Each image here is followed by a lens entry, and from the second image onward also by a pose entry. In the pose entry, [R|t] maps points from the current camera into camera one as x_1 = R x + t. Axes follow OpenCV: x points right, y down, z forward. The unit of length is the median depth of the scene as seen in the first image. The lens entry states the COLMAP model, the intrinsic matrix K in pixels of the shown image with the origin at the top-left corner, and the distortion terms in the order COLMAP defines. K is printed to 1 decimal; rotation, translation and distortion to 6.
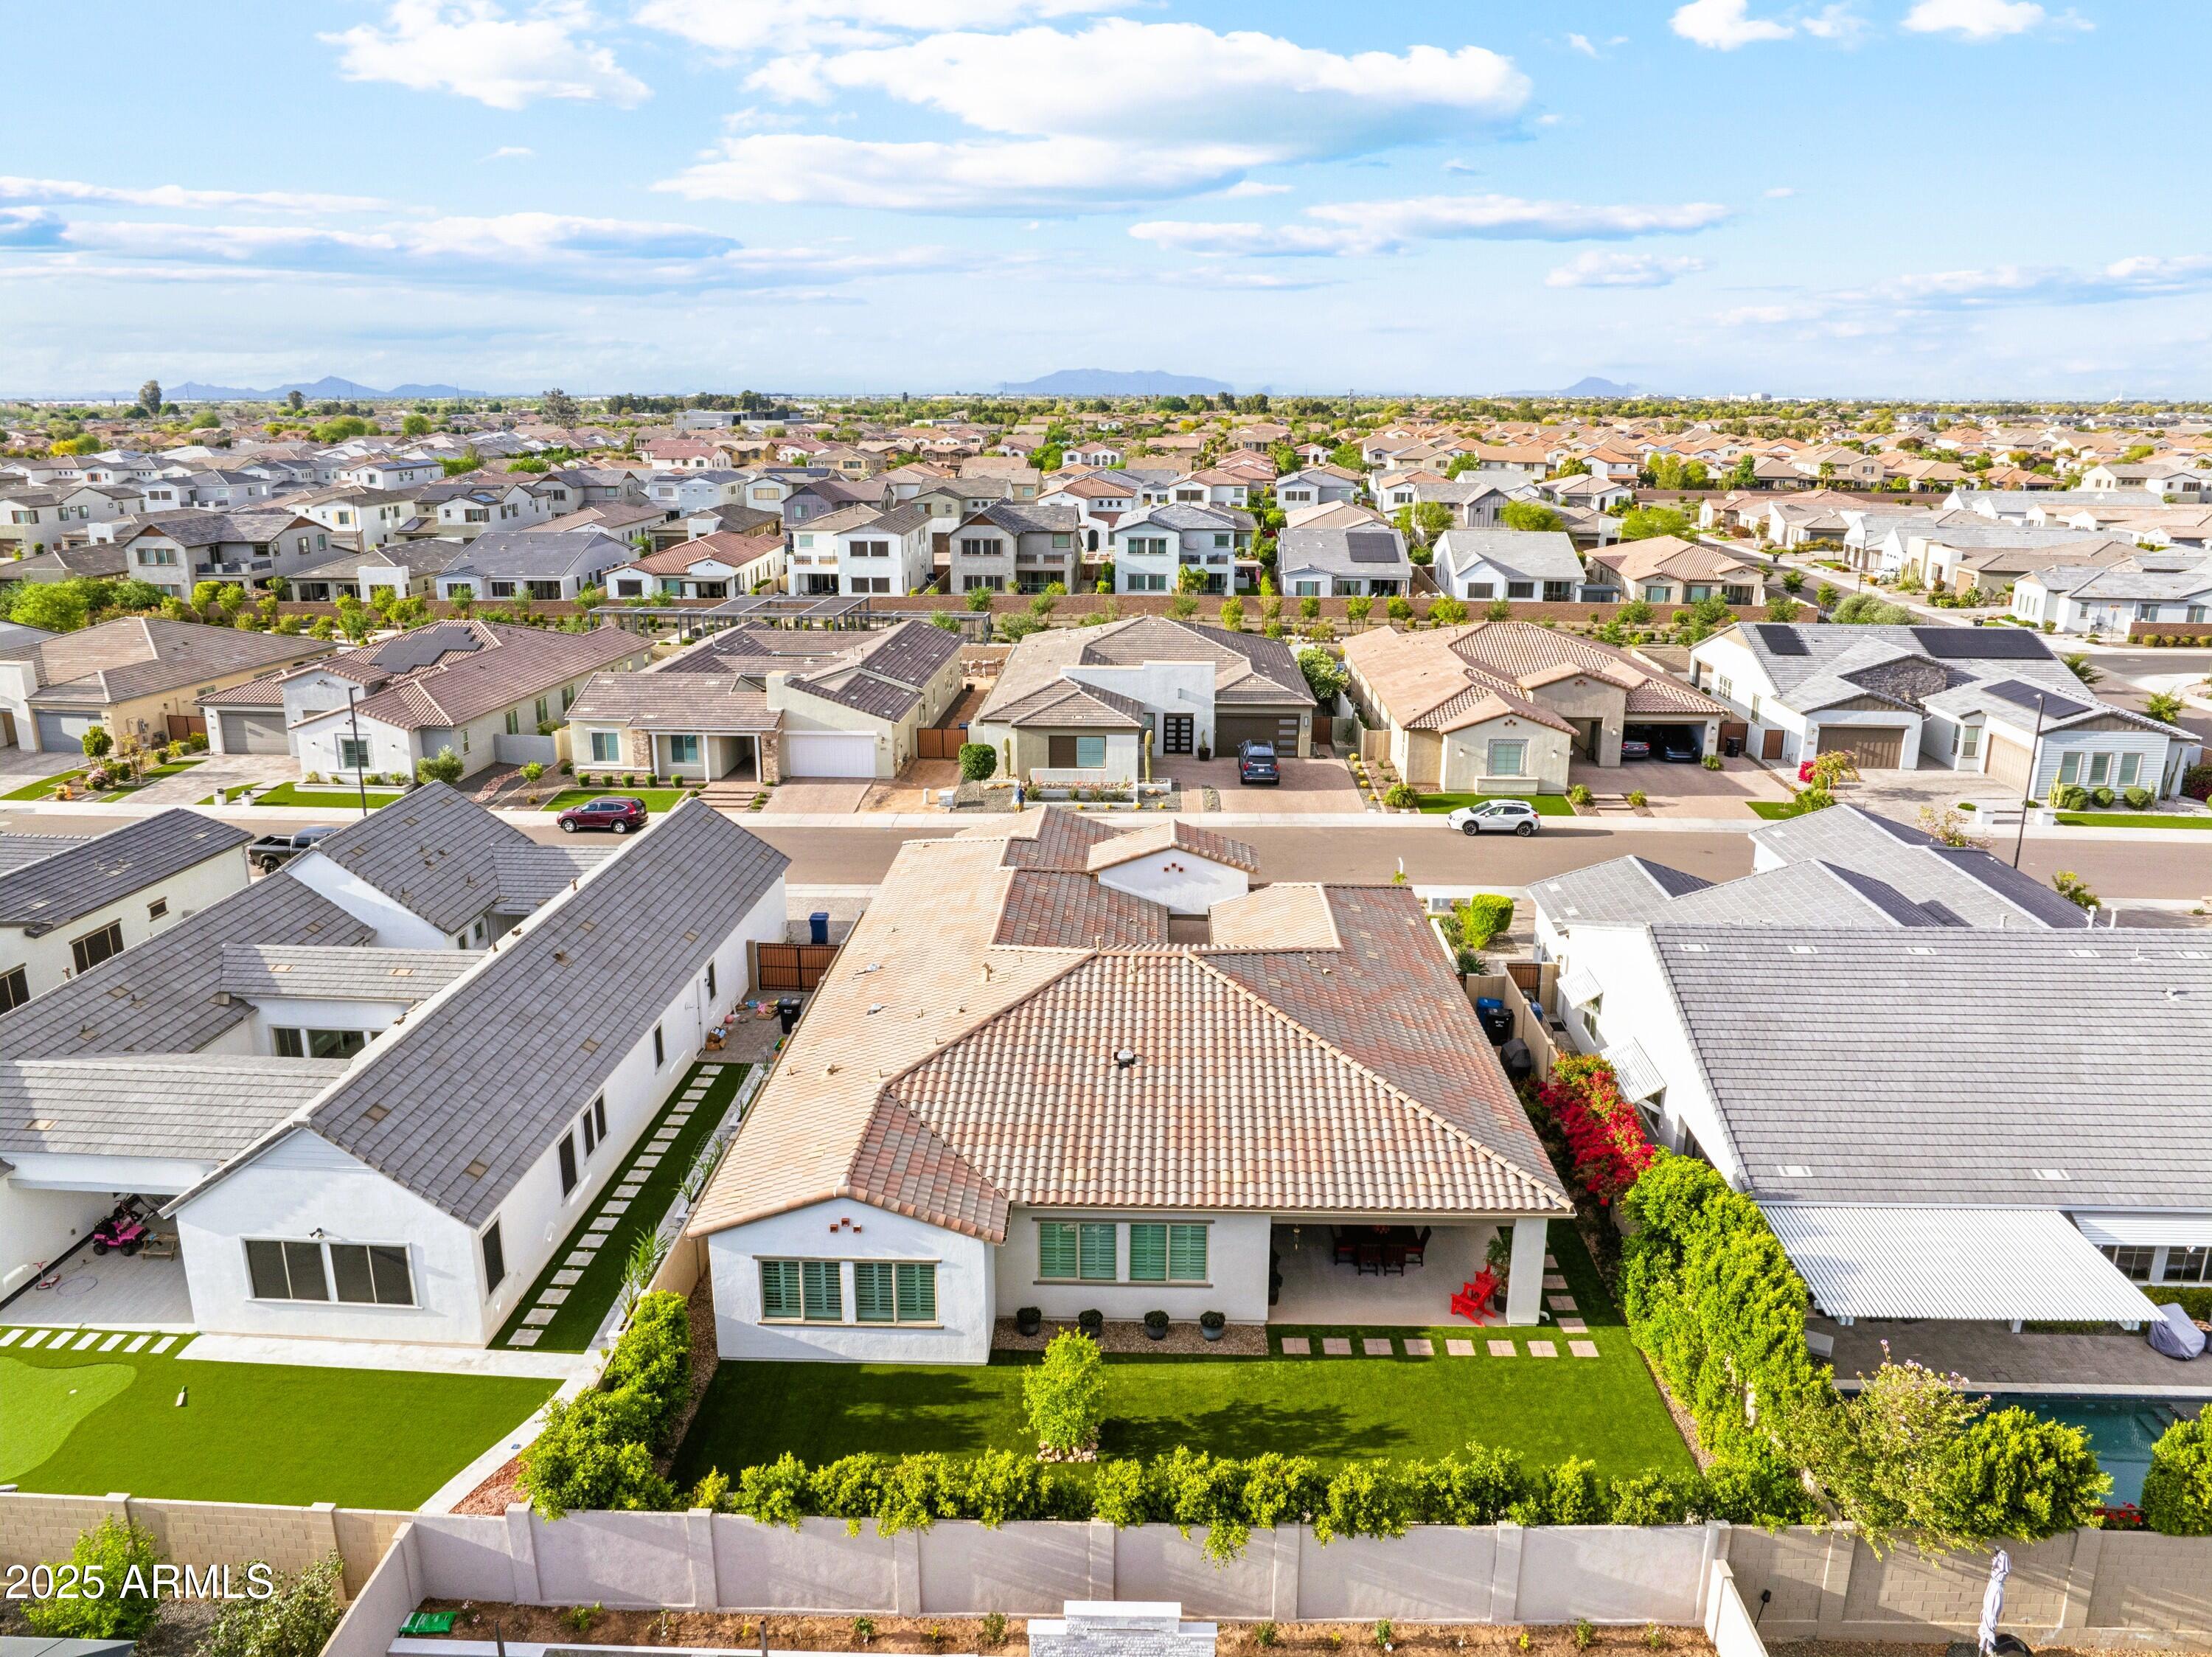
lens RADIAL K [[1578.3, 0, 1128.3], [0, 1578.3, 836.3], [0, 0, 1]] dist [-0.053807, 0.028382]
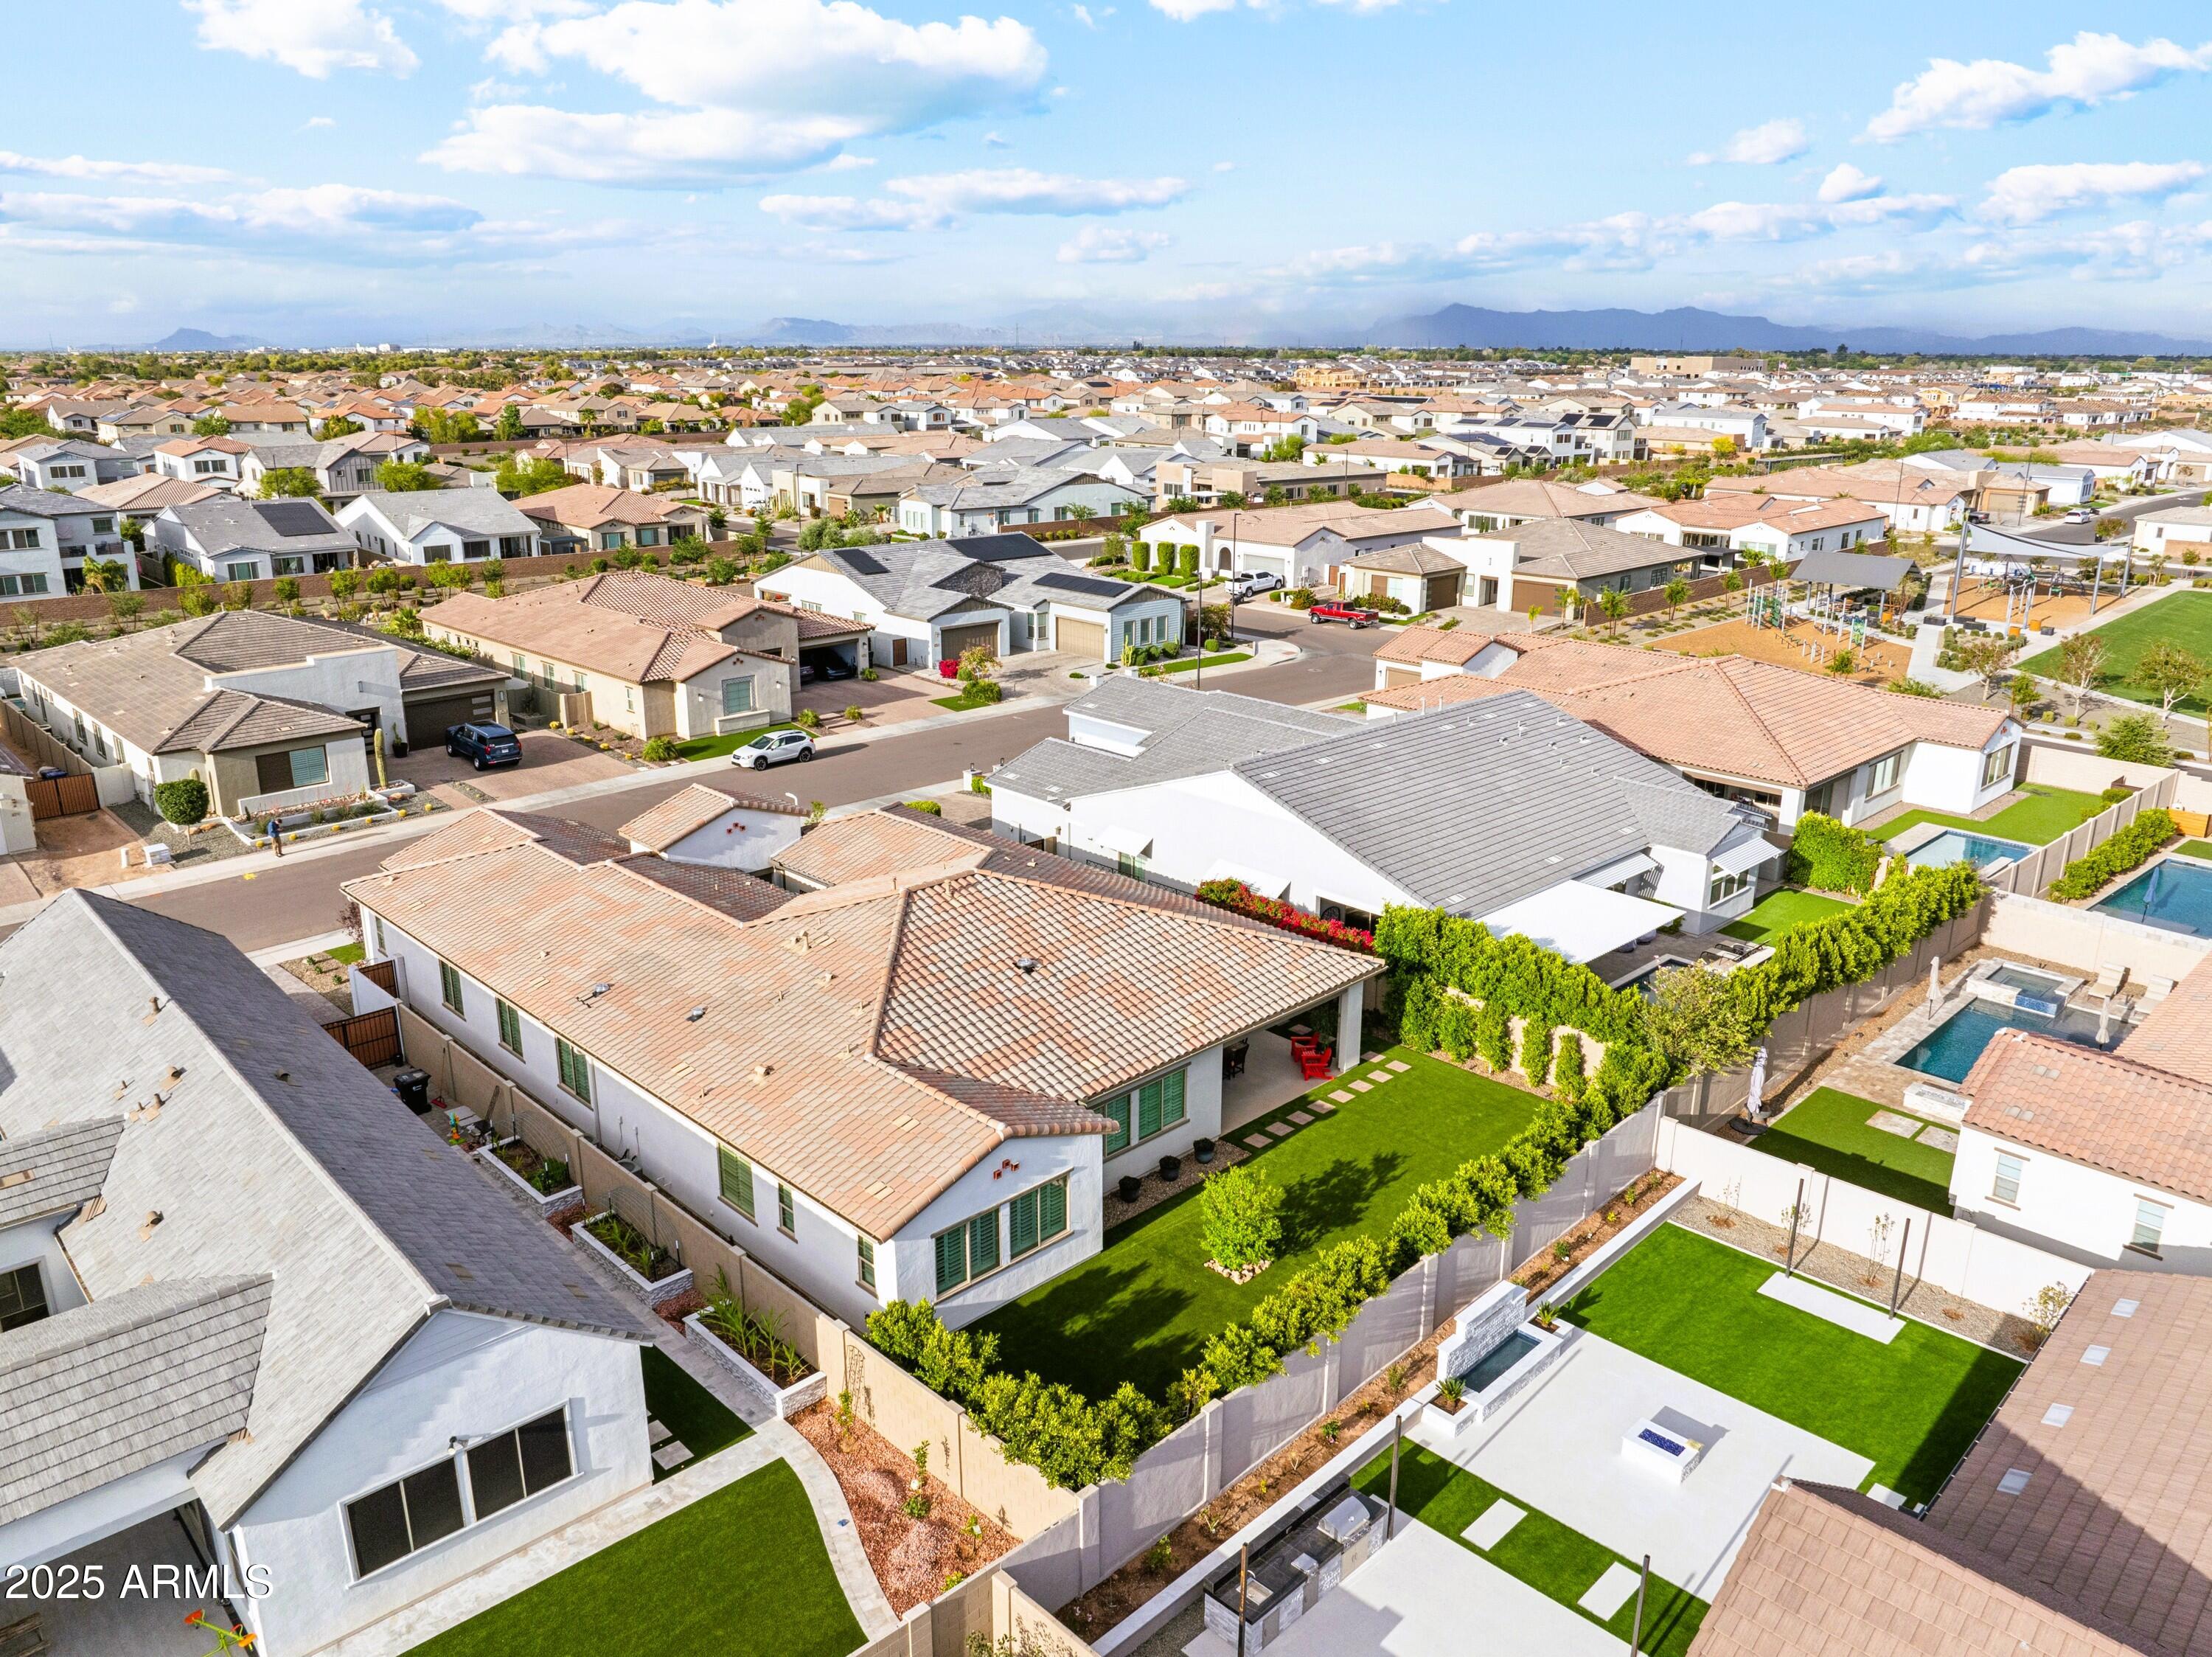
lens RADIAL K [[1578.3, 0, 1128.3], [0, 1578.3, 836.3], [0, 0, 1]] dist [-0.053807, 0.028382]
pose [[0.678488, -0.214243, 0.702676, -0.325418], [0.193320, 0.974885, 0.110573, -0.023661], [-0.708718, 0.060819, 0.702865, 0.089134]]
